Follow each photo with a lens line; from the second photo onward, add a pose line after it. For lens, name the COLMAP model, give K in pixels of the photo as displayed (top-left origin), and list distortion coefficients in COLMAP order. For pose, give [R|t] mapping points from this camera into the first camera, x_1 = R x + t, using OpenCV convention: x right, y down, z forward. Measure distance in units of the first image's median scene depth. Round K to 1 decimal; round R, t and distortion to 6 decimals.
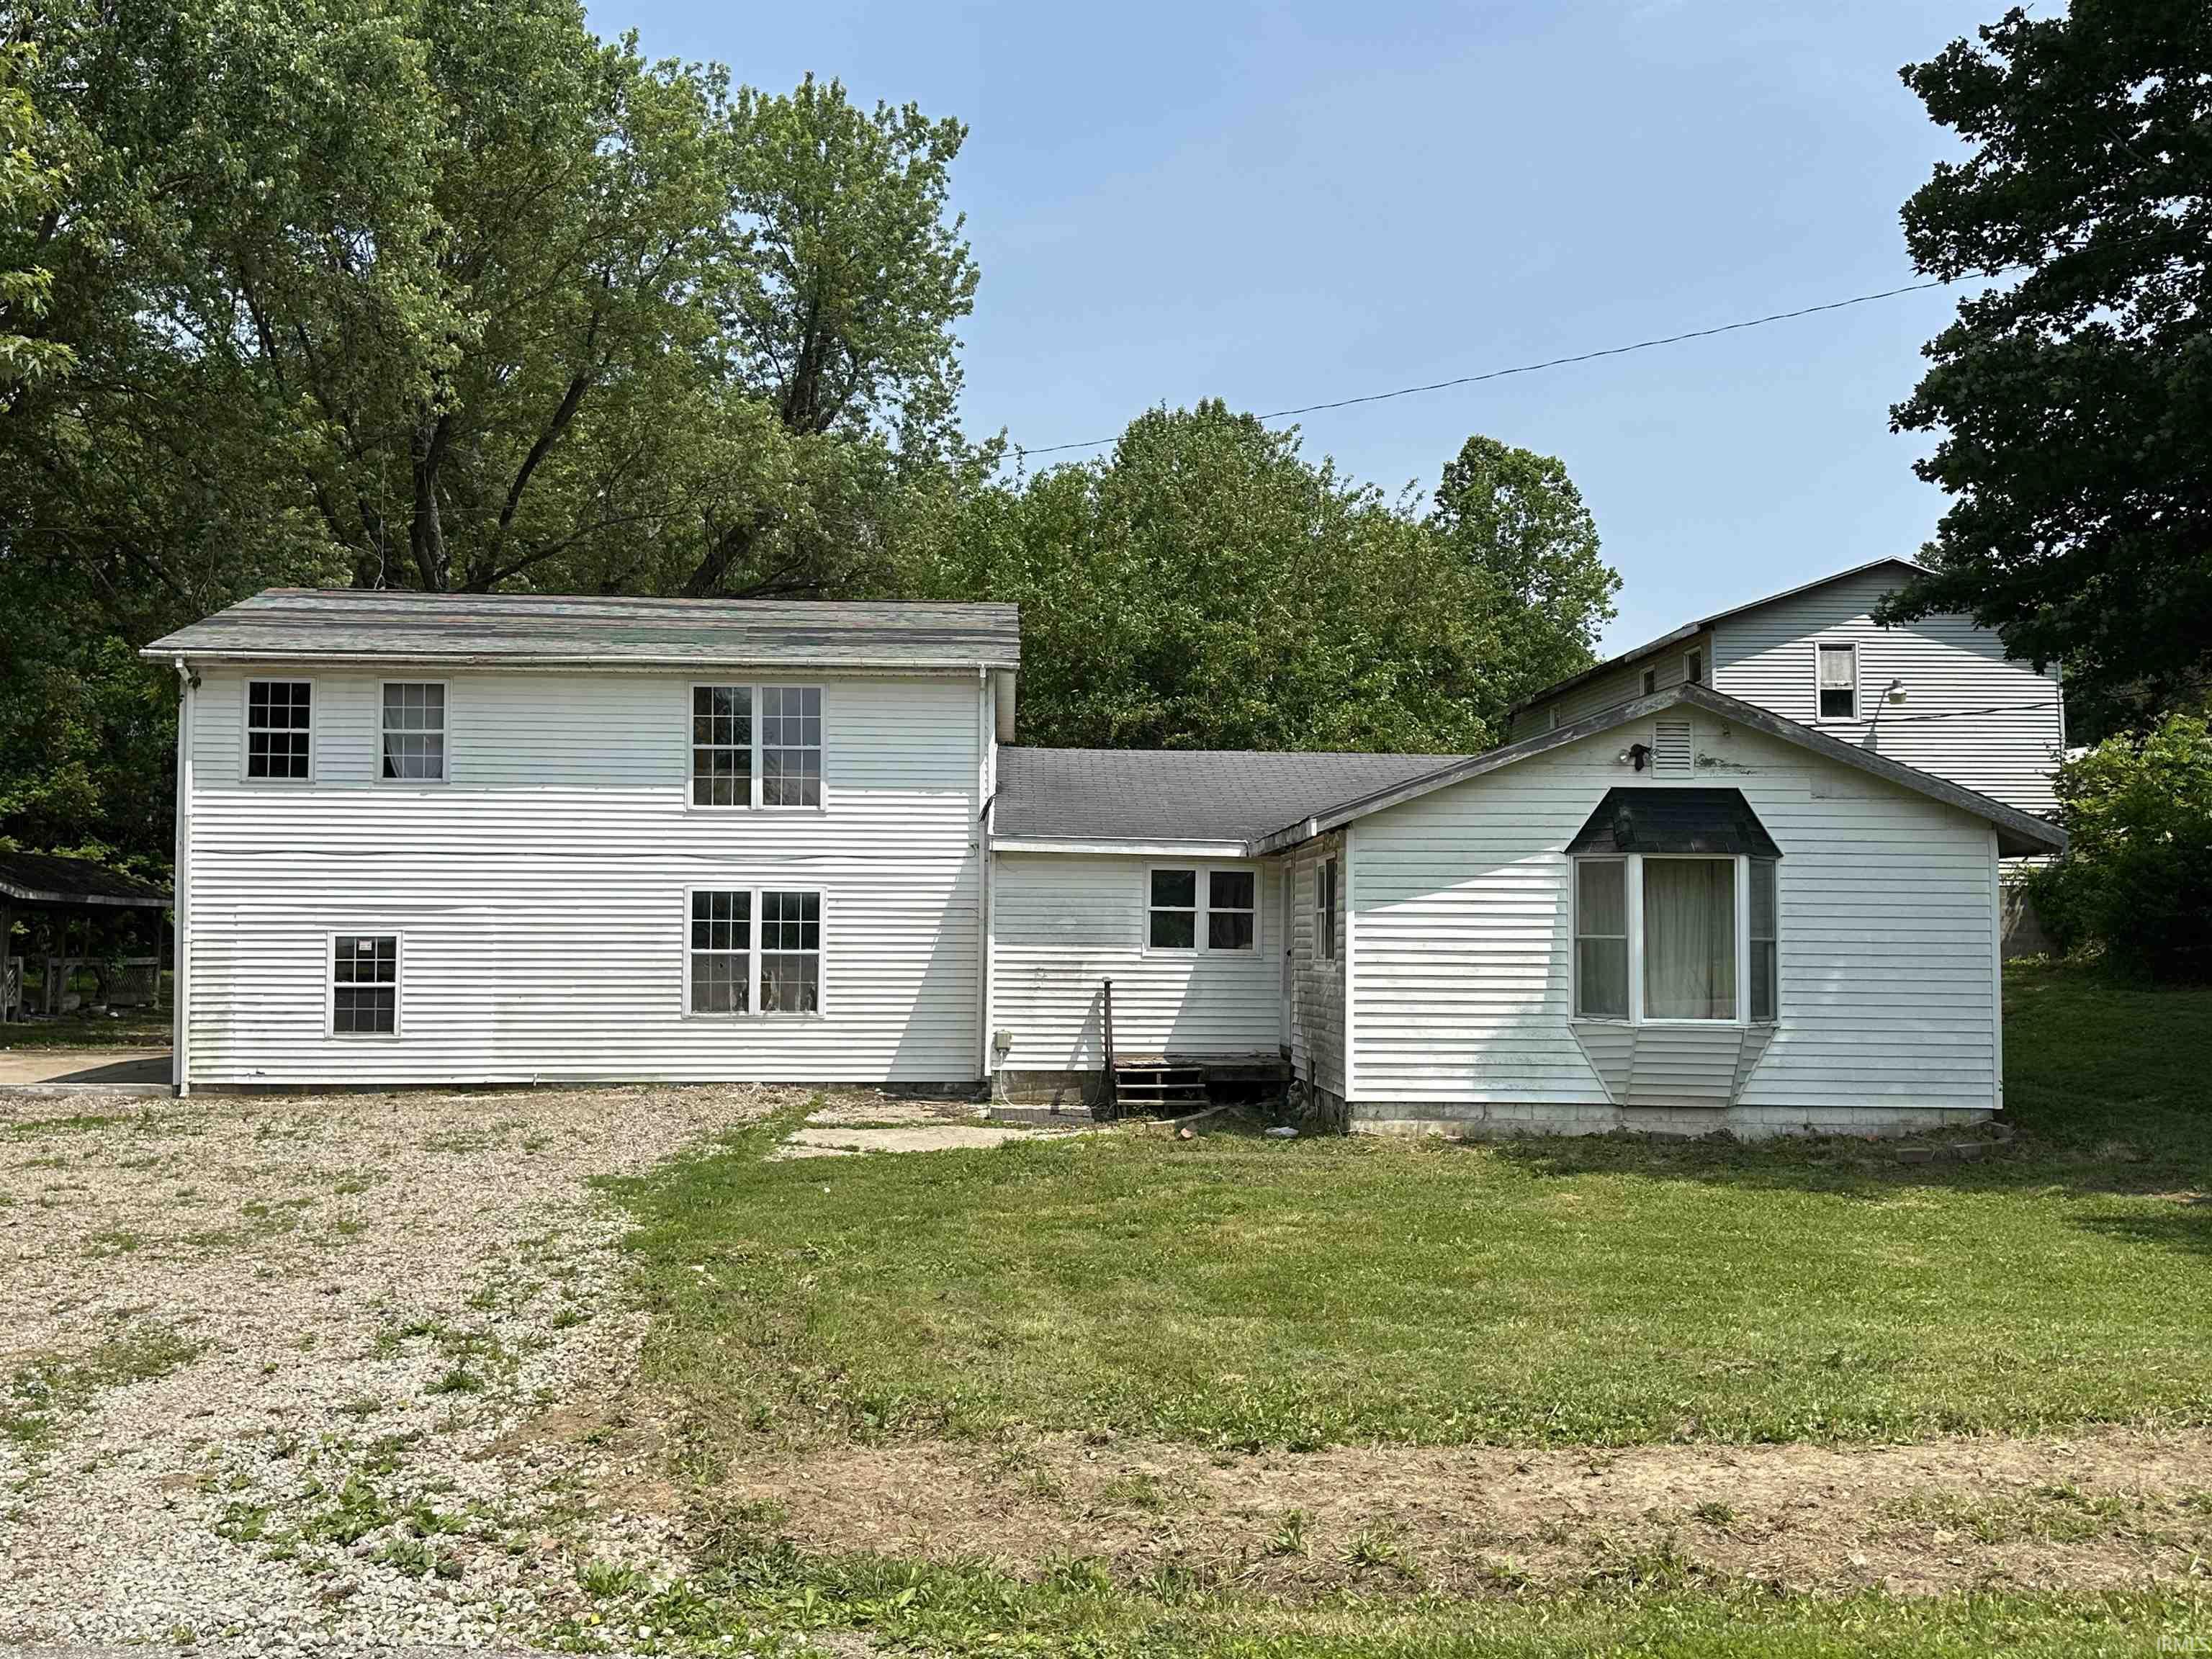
lens RADIAL K [[2080.9, 0, 1106.0], [0, 2080.9, 829.5], [0, 0, 1]] dist [0.005529, -0.002333]
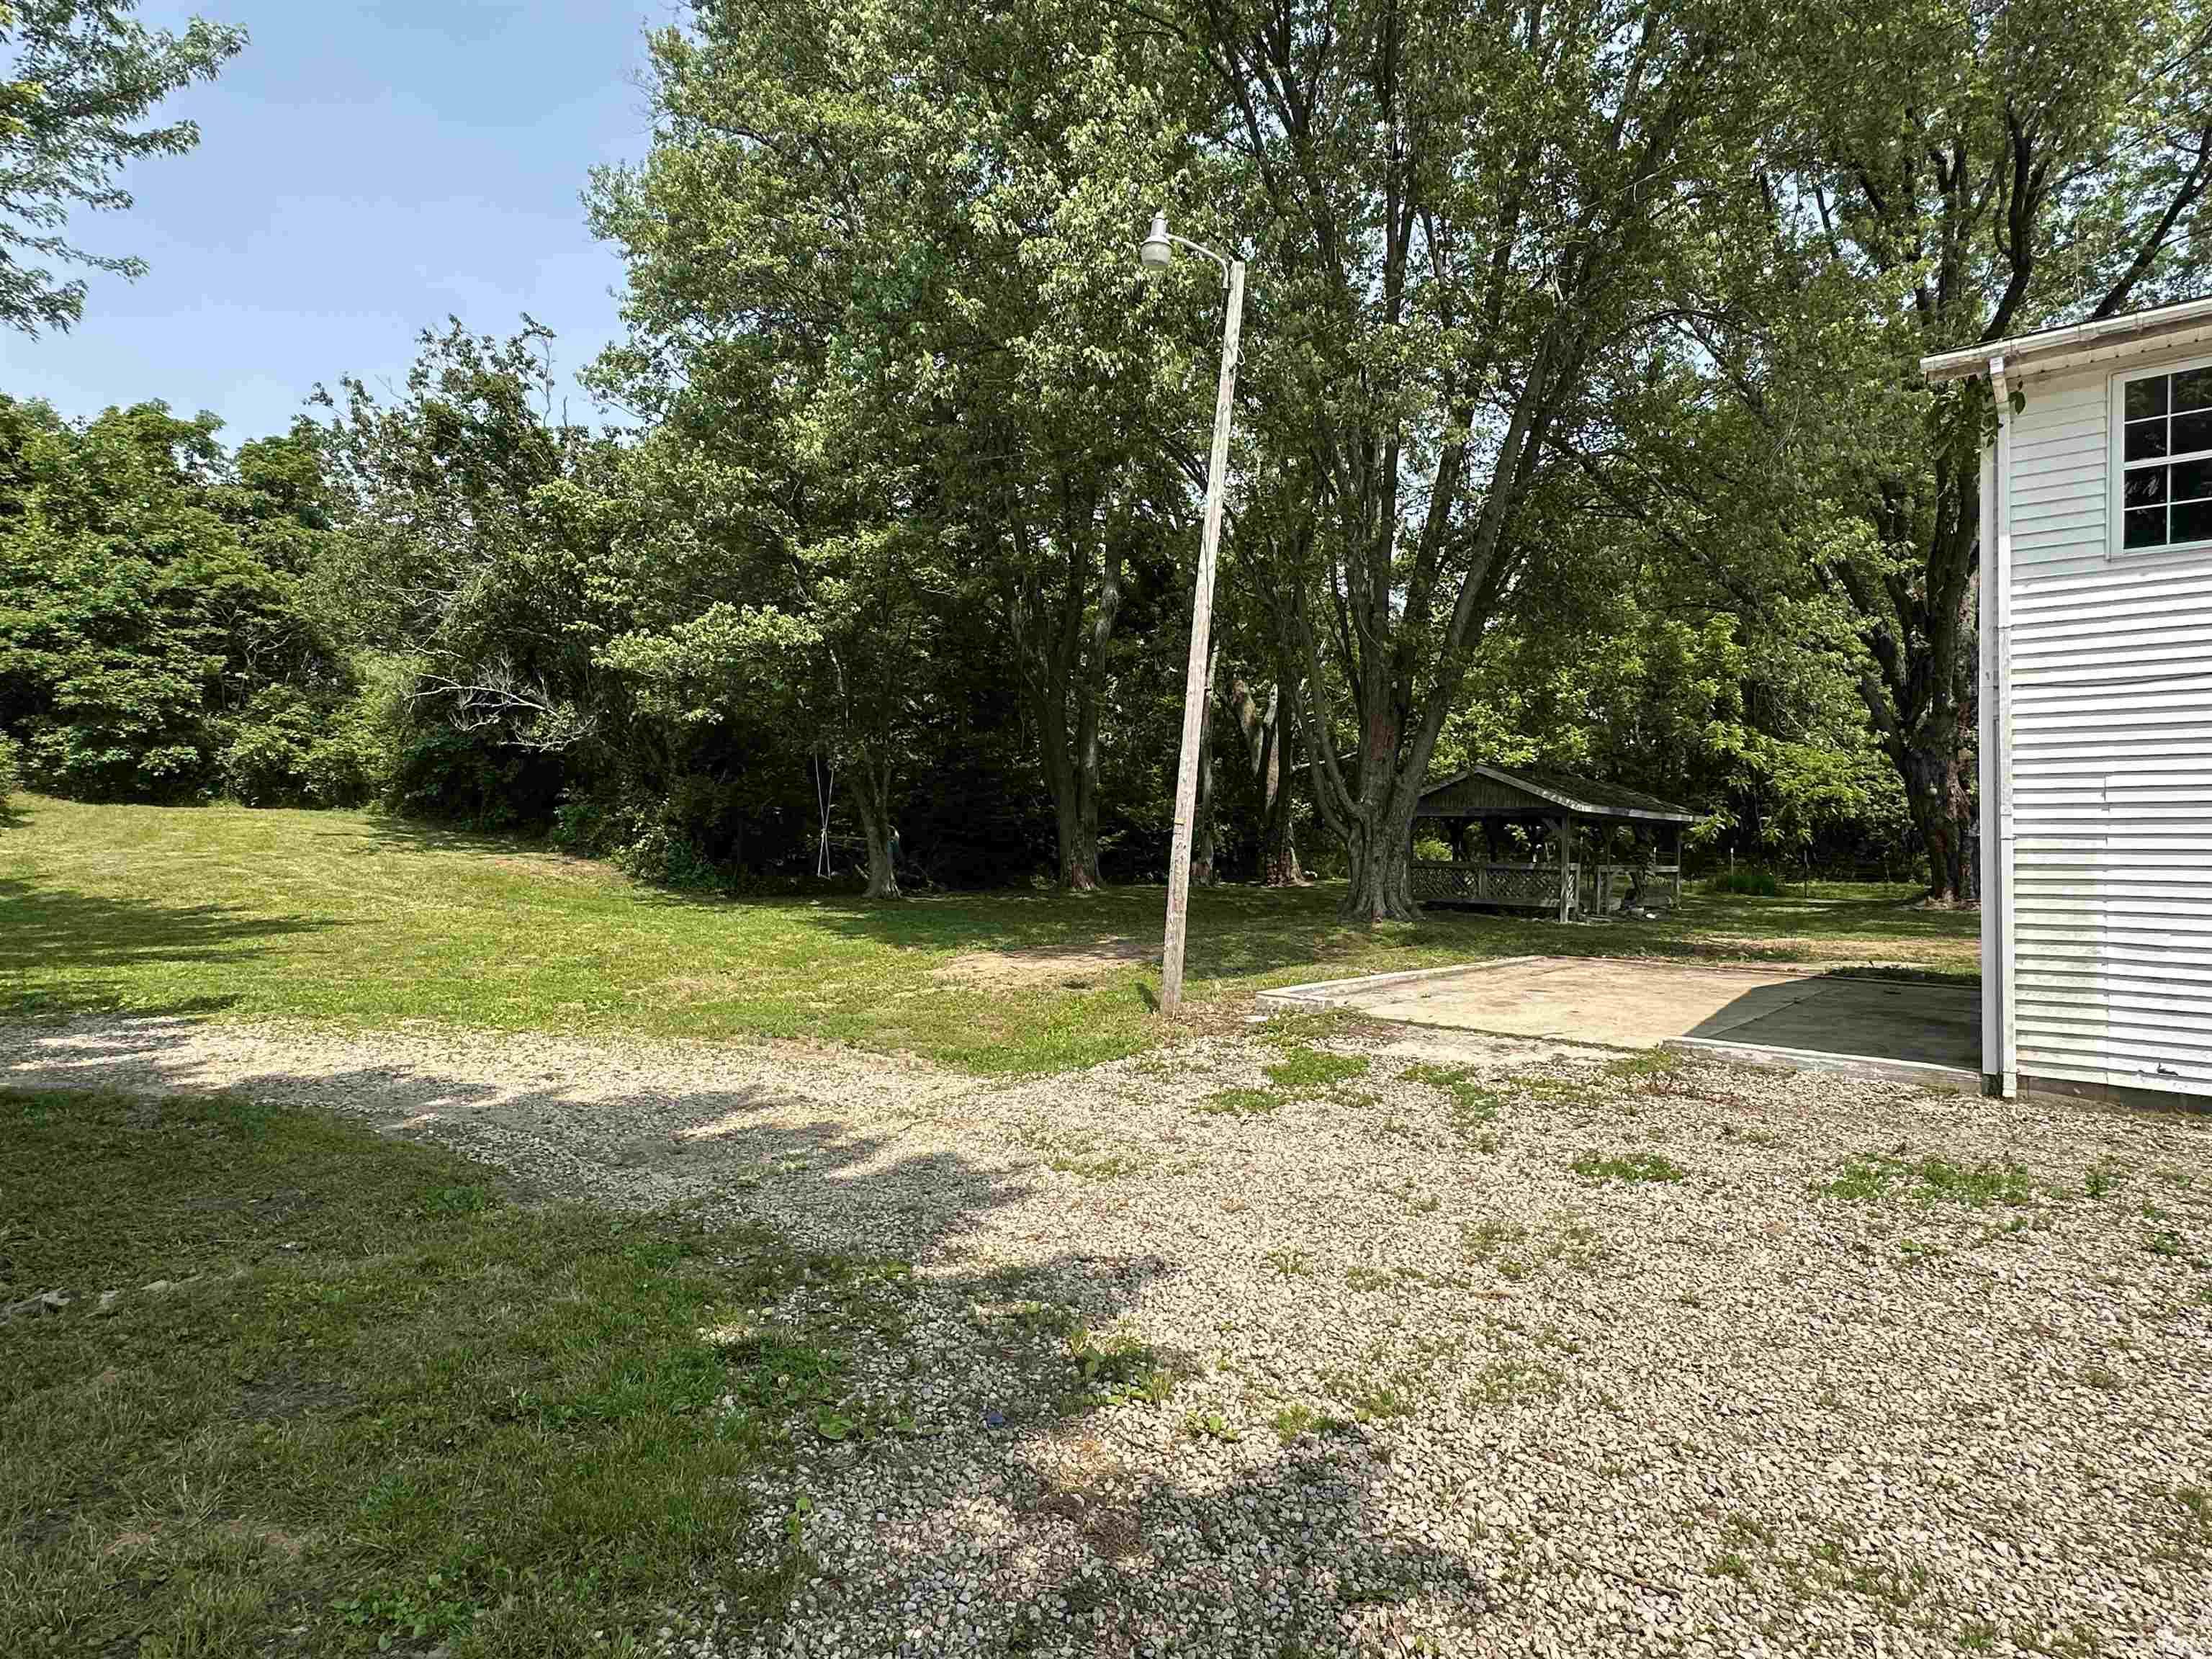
lens RADIAL K [[1215.1, 0, 1106.0], [0, 1215.1, 829.5], [0, 0, 1]] dist [-0.001164, -0.000594]
pose [[0.702509, -0.006484, -0.711645, -0.373595], [0.027154, 0.999475, 0.017699, 0.038094], [0.711156, -0.031758, 0.702316, 0.568991]]
